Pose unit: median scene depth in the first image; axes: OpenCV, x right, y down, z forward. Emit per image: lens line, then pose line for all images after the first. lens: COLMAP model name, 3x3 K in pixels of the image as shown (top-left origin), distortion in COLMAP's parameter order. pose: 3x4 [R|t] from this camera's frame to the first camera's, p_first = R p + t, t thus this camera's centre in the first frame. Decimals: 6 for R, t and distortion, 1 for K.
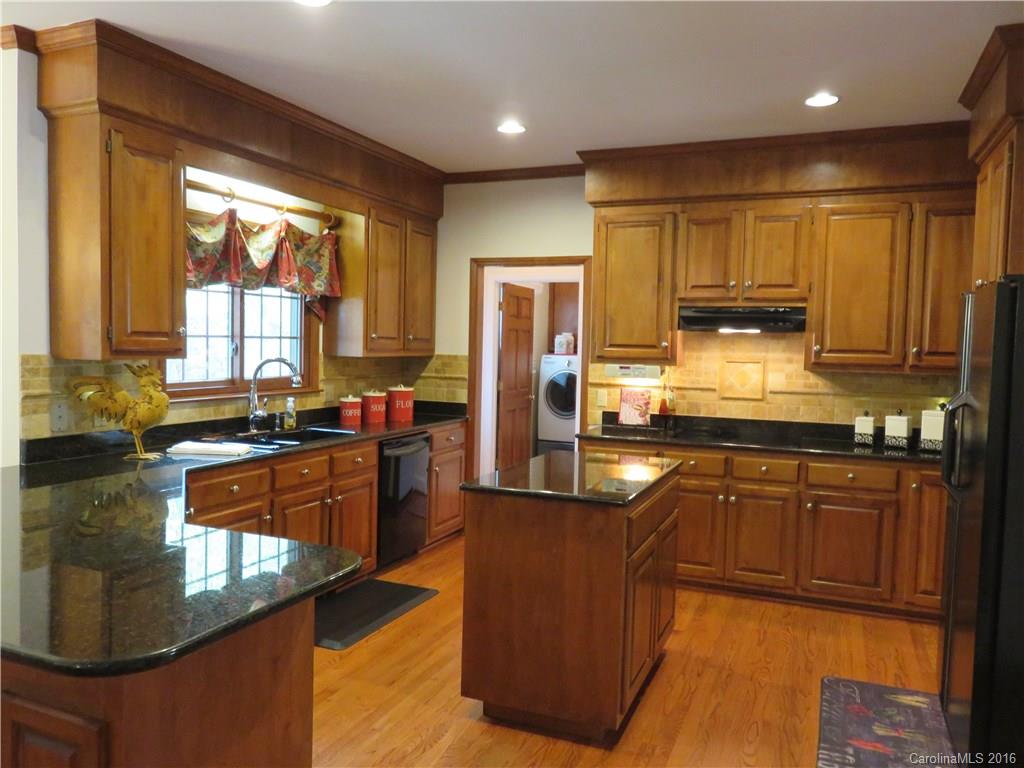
lens RADIAL K [[767.5, 0, 512.3], [0, 767.5, 387.5], [0, 0, 1]] dist [-0.006156, -0.000248]
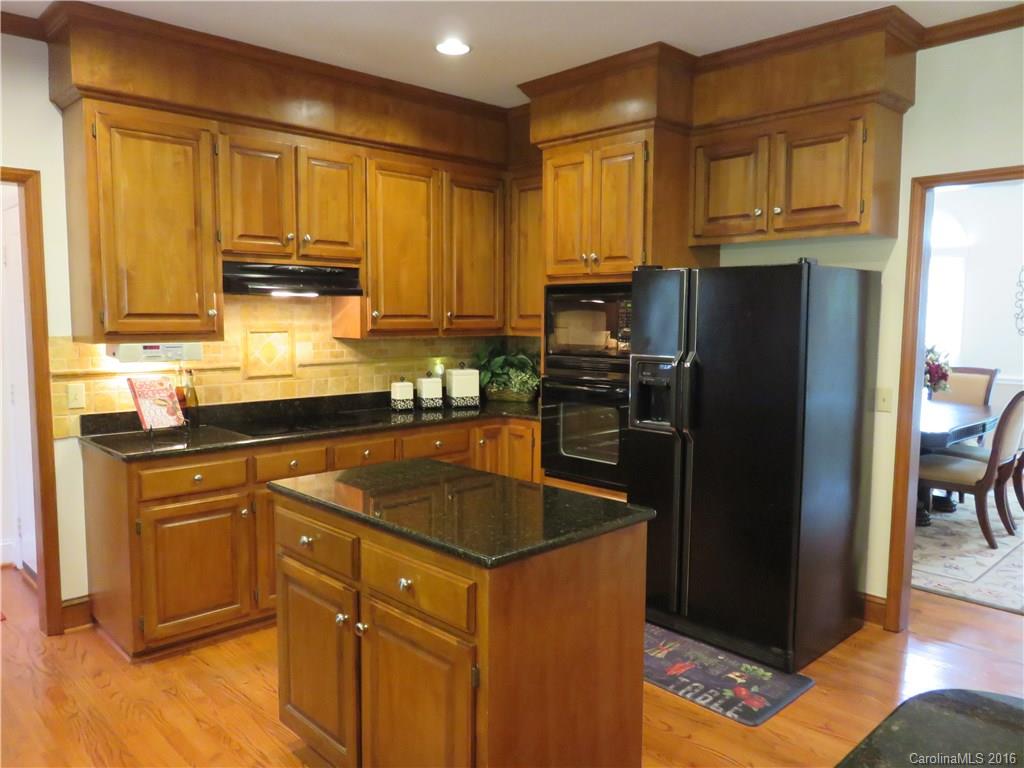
lens RADIAL K [[767.5, 0, 512.3], [0, 767.5, 387.5], [0, 0, 1]] dist [-0.006156, -0.000248]
pose [[0.403586, -0.108526, 0.908482, -0.360320], [0.052847, 0.994048, 0.095271, -0.039677], [-0.913414, 0.009560, 0.406919, 0.440425]]
